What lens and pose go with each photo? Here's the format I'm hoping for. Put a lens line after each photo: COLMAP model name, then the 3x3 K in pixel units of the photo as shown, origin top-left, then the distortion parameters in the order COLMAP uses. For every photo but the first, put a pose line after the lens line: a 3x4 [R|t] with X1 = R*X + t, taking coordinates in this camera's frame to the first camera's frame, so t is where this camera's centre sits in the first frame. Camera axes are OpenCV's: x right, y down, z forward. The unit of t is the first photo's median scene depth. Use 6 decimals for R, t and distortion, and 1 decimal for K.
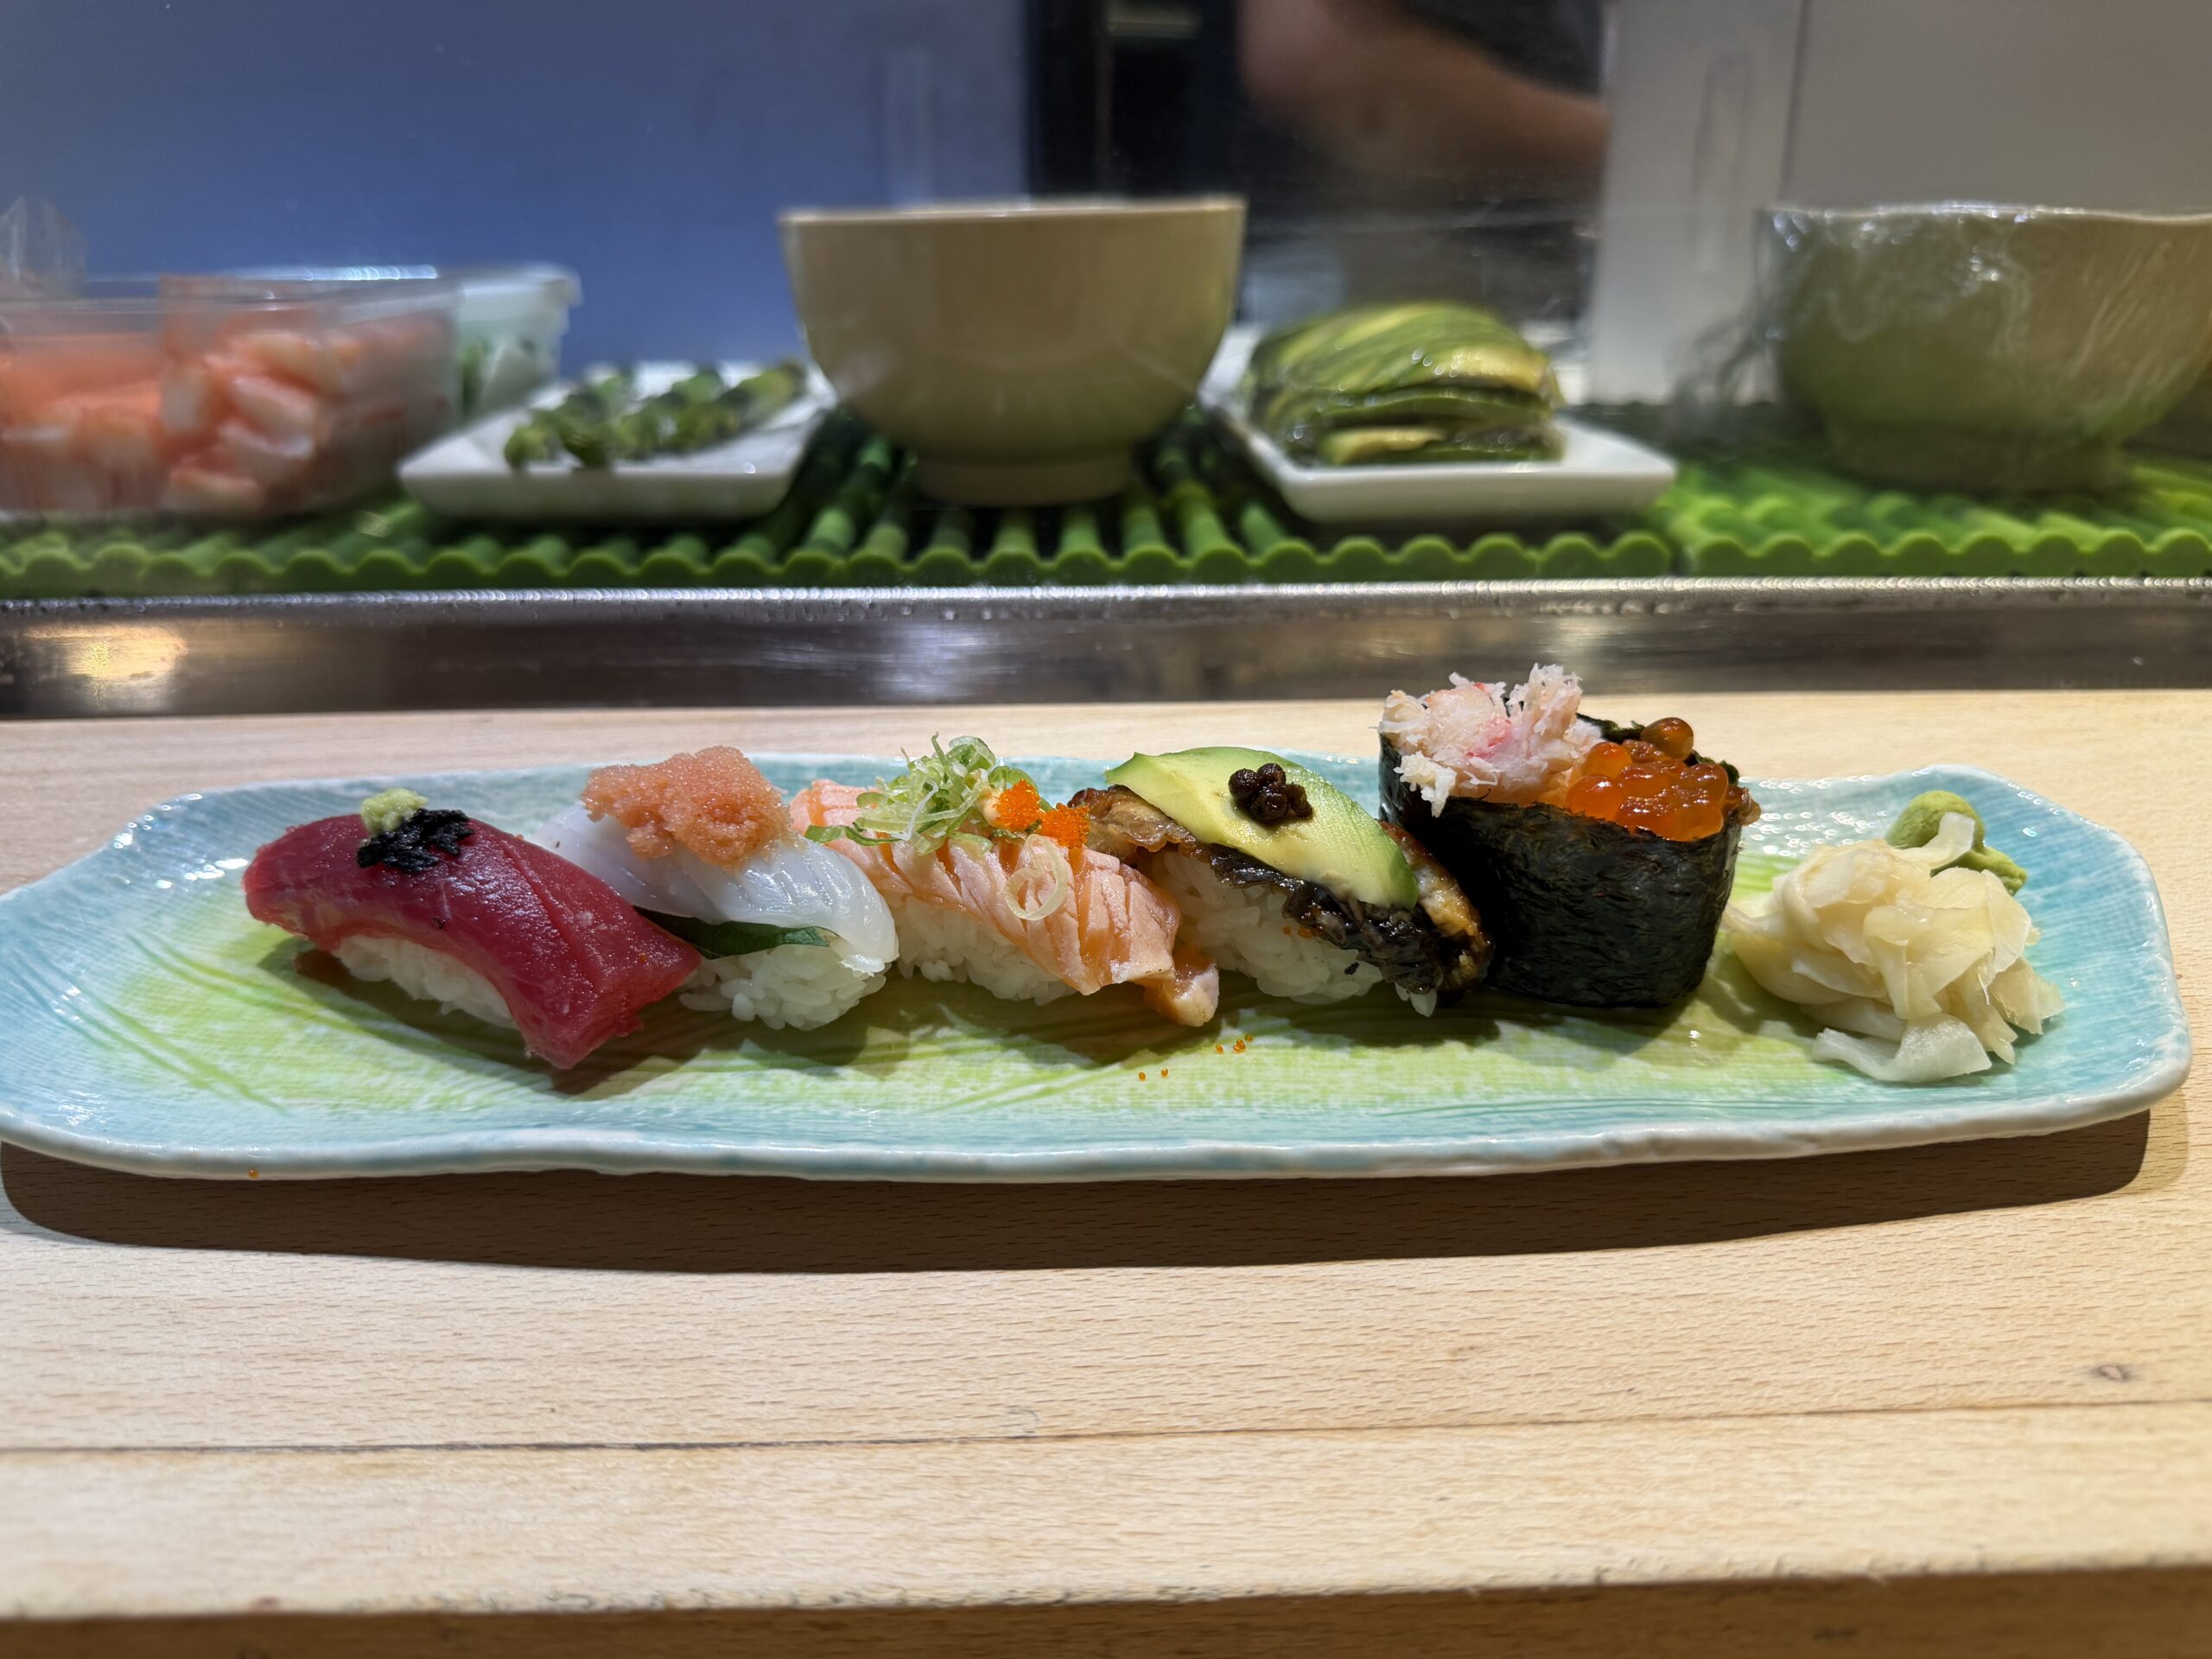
lens RADIAL K [[1591.6, 0, 1100.7], [0, 1591.6, 837.9], [0, 0, 1]] dist [-0.033586, -0.022302]
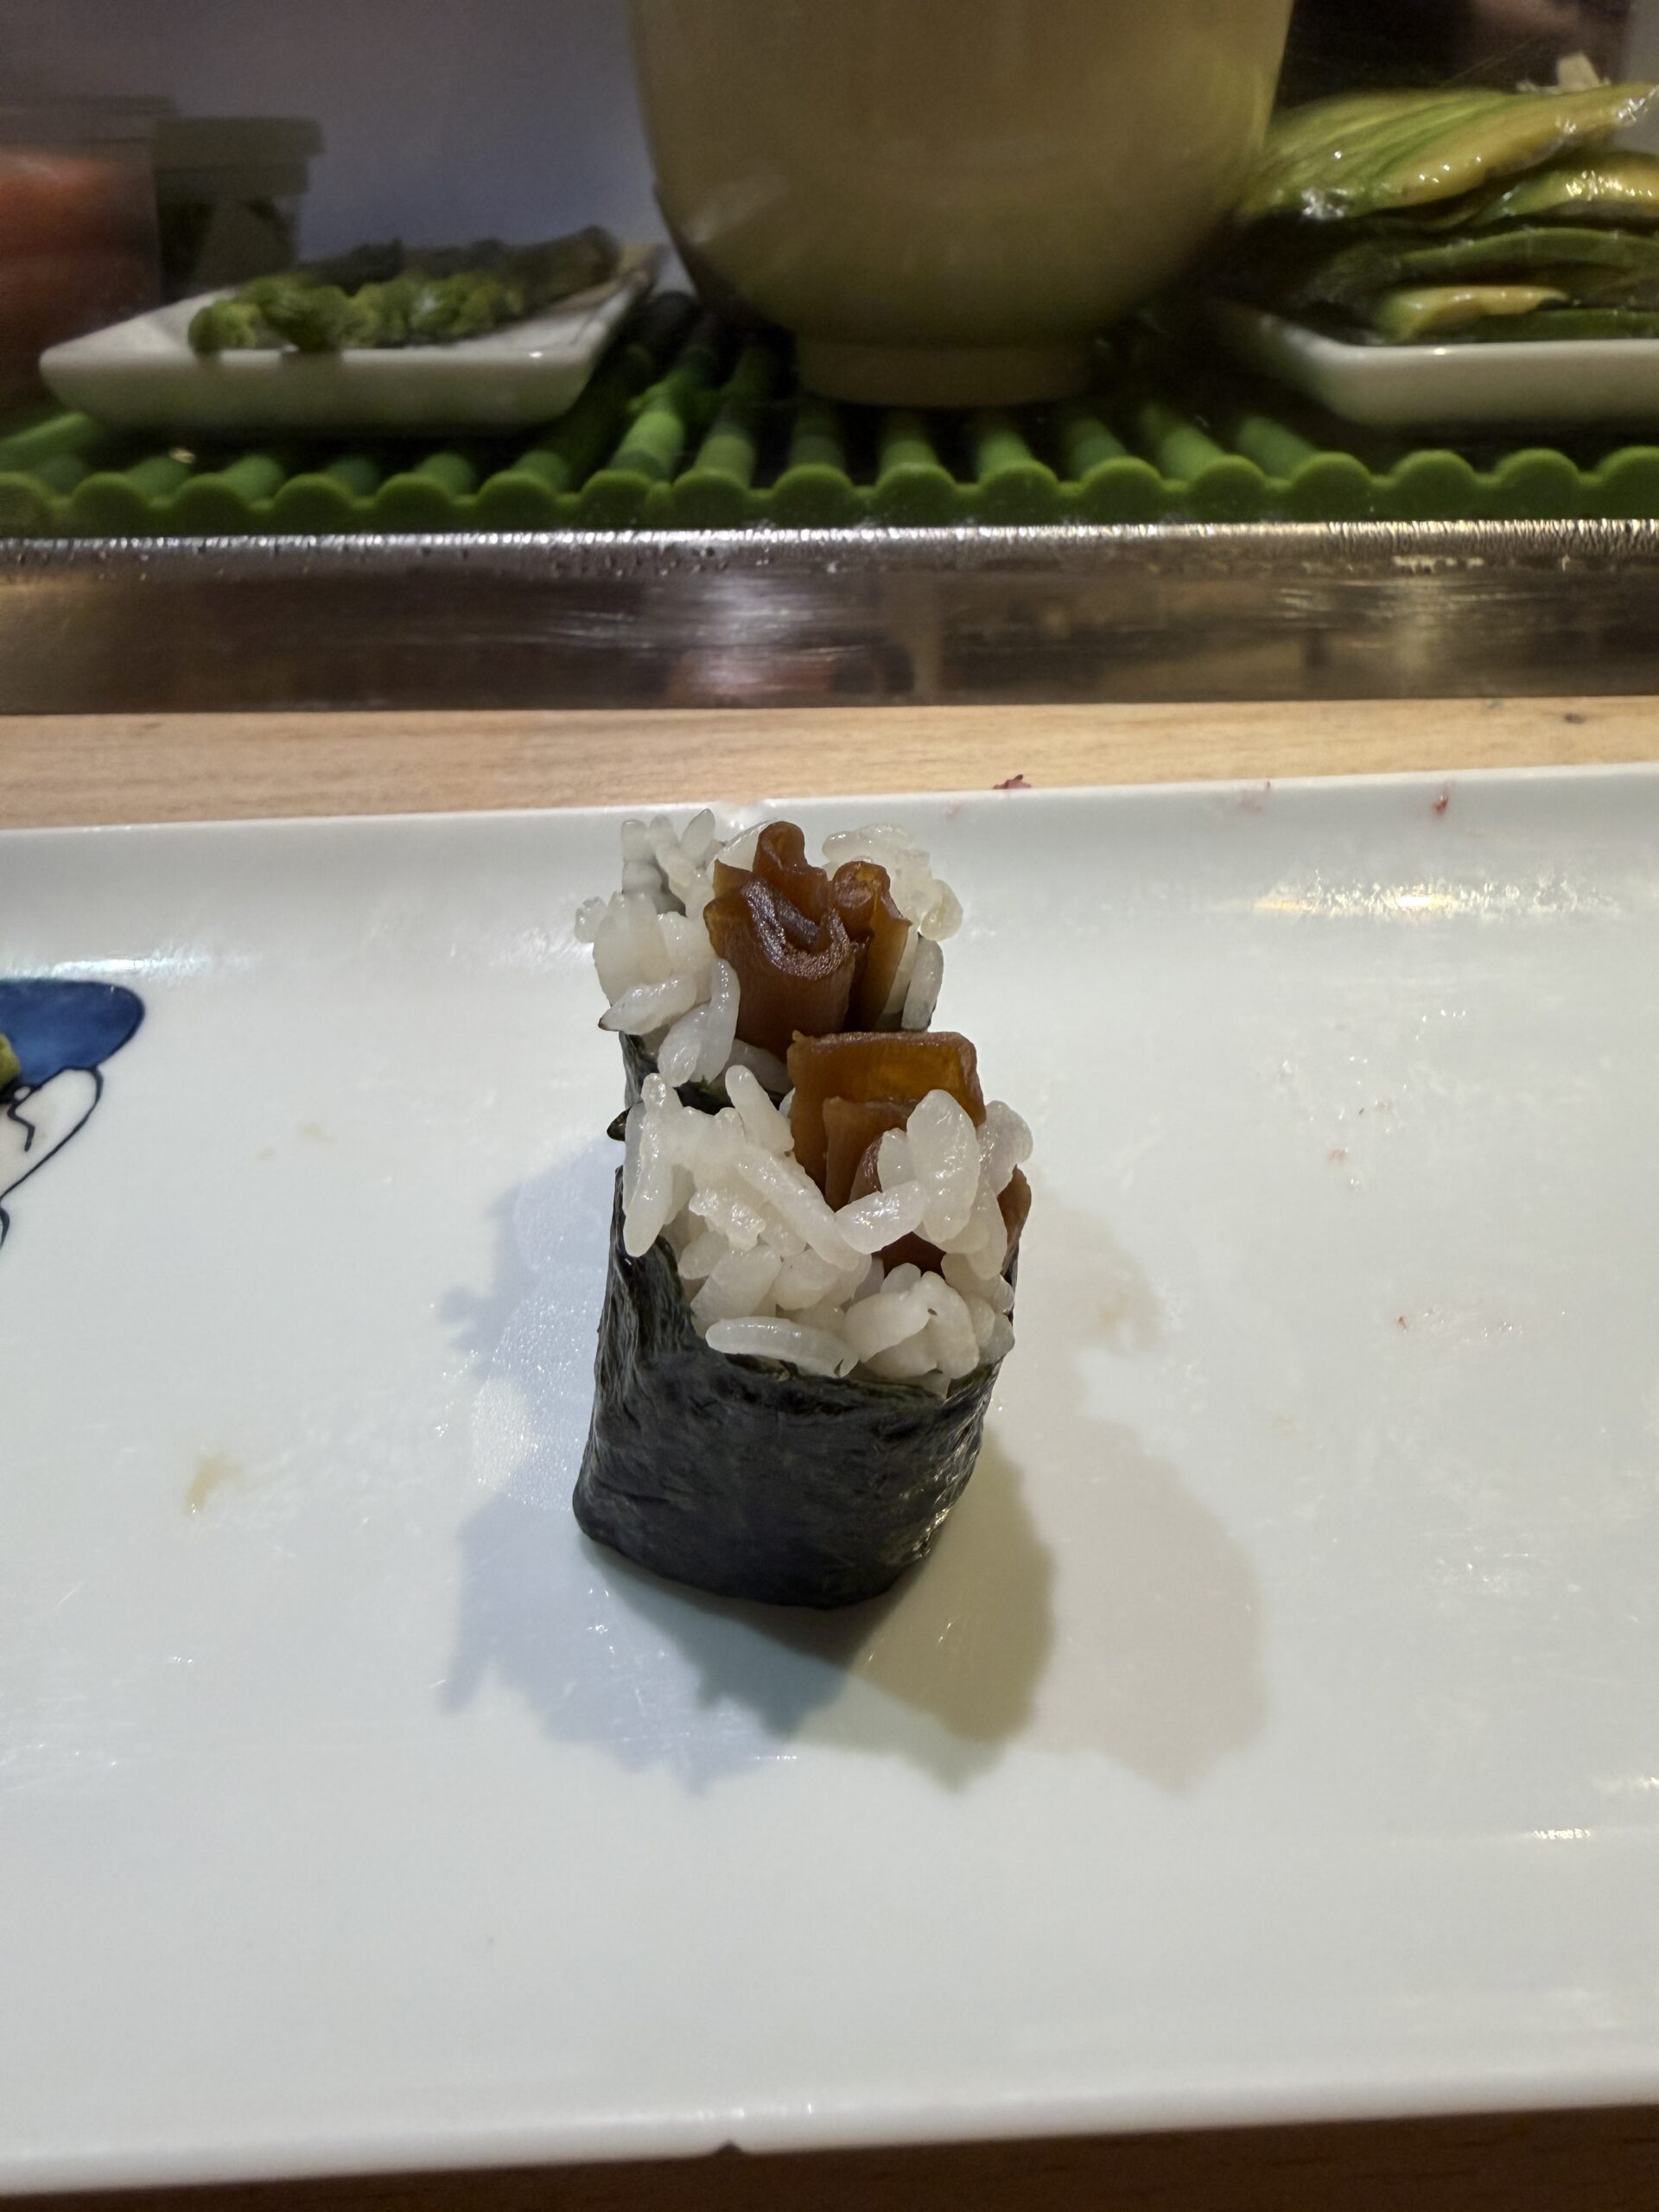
lens RADIAL K [[1530.1, 0, 801.6], [0, 1530.1, 884.6], [0, 0, 1]] dist [-0.029737, -0.002710]
pose [[0.998137, 0.011059, -0.059998, -0.067822], [-0.006170, 0.996690, 0.081067, -0.061669], [0.060695, -0.080545, 0.994901, 0.360772]]
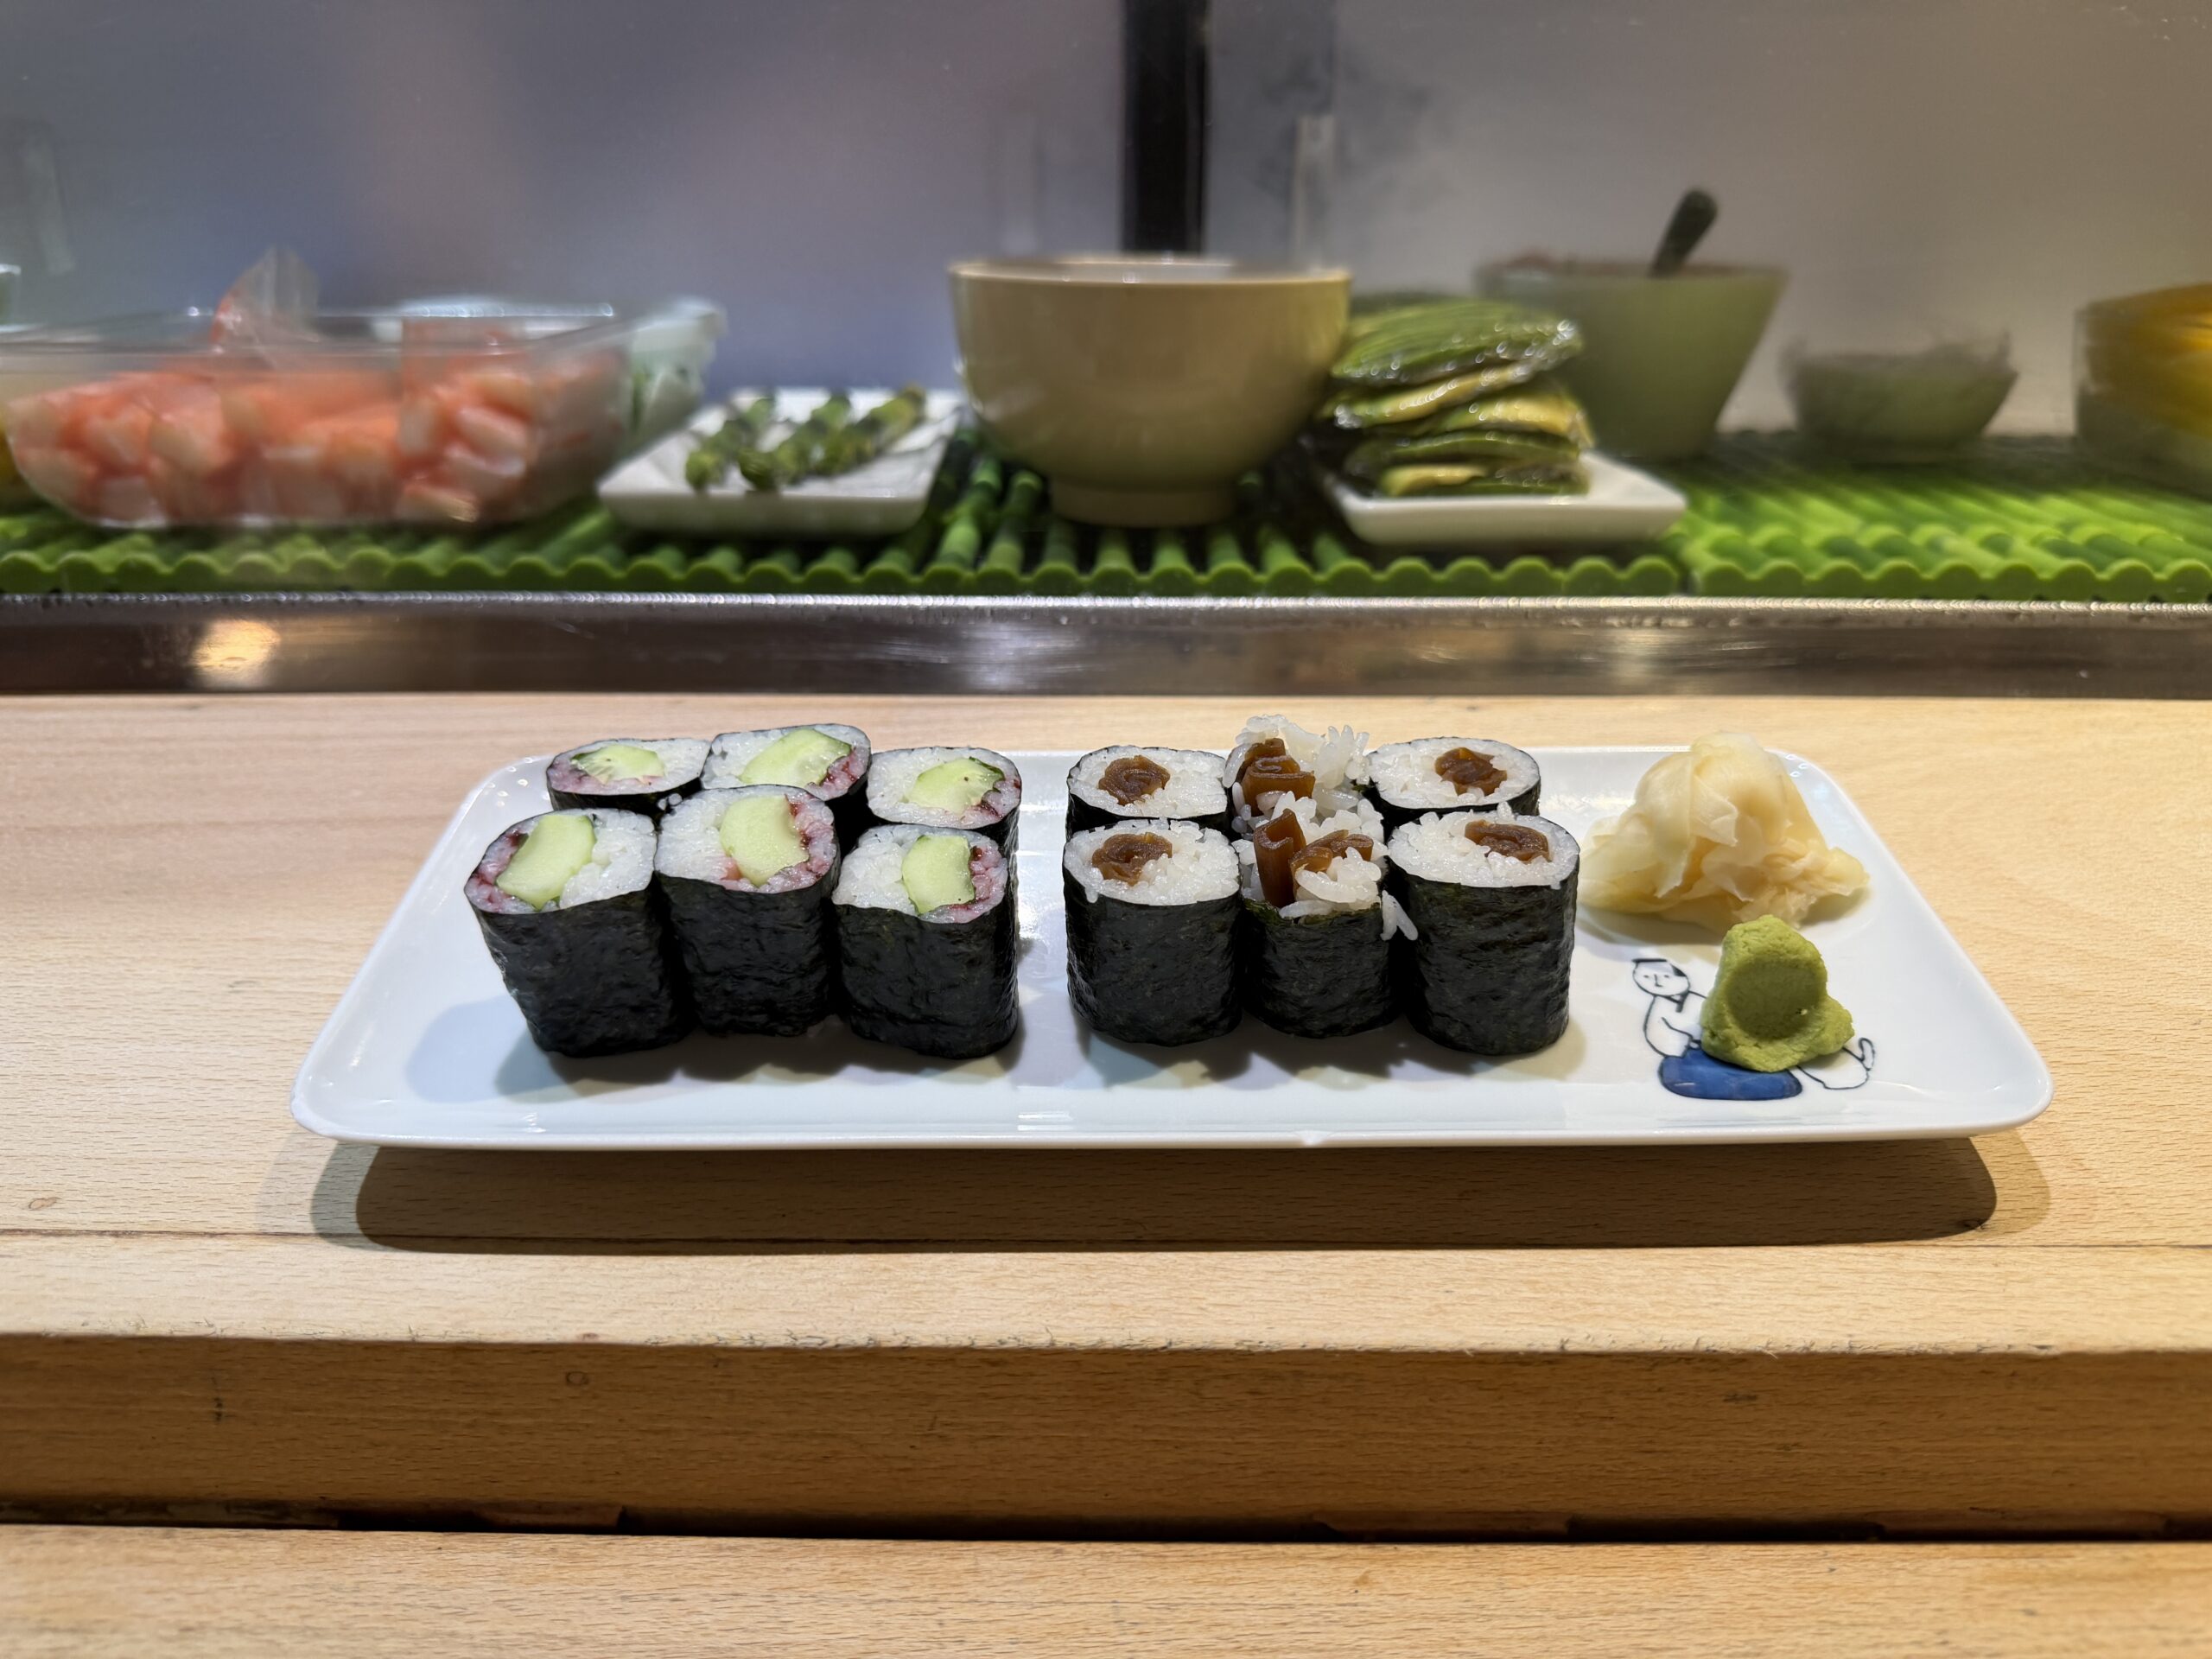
lens RADIAL K [[1560.3, 0, 1102.2], [0, 1560.3, 864.3], [0, 0, 1]] dist [-0.015653, -0.022461]
pose [[0.999156, 0.020685, -0.035486, -0.020713], [-0.019903, 0.999555, 0.022240, 0.016944], [0.035930, -0.021515, 0.999123, -0.178422]]
